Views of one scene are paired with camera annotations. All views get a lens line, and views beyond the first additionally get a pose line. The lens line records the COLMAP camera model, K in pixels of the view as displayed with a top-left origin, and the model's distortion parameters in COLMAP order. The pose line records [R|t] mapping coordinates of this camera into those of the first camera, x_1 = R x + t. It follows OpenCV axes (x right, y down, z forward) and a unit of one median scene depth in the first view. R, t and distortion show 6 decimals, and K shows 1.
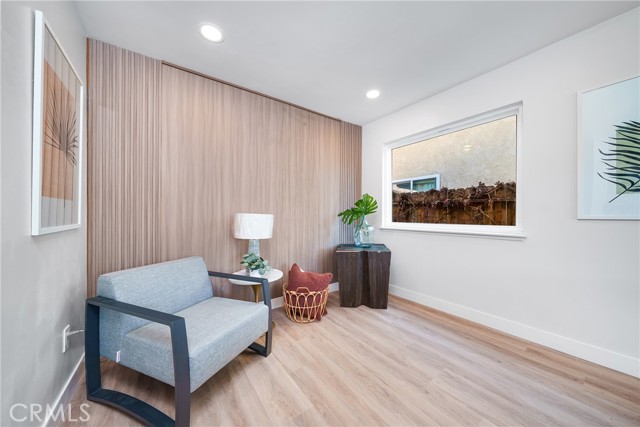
lens RADIAL K [[217.7, 0, 319.7], [0, 217.7, 210.8], [0, 0, 1]] dist [0.003087, 0.000014]
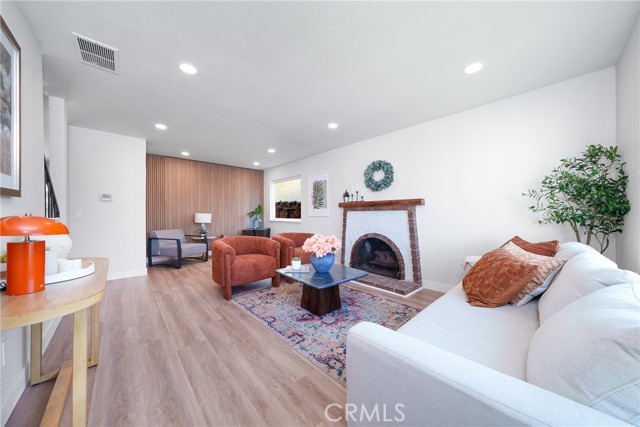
lens RADIAL K [[217.7, 0, 322.6], [0, 217.7, 216.1], [0, 0, 1]] dist [0.003087, 0.000014]
pose [[0.991076, 0.006893, 0.133119, 0.647875], [-0.010311, 0.999634, 0.025004, -0.028172], [-0.132898, -0.026153, 0.990785, -1.487981]]
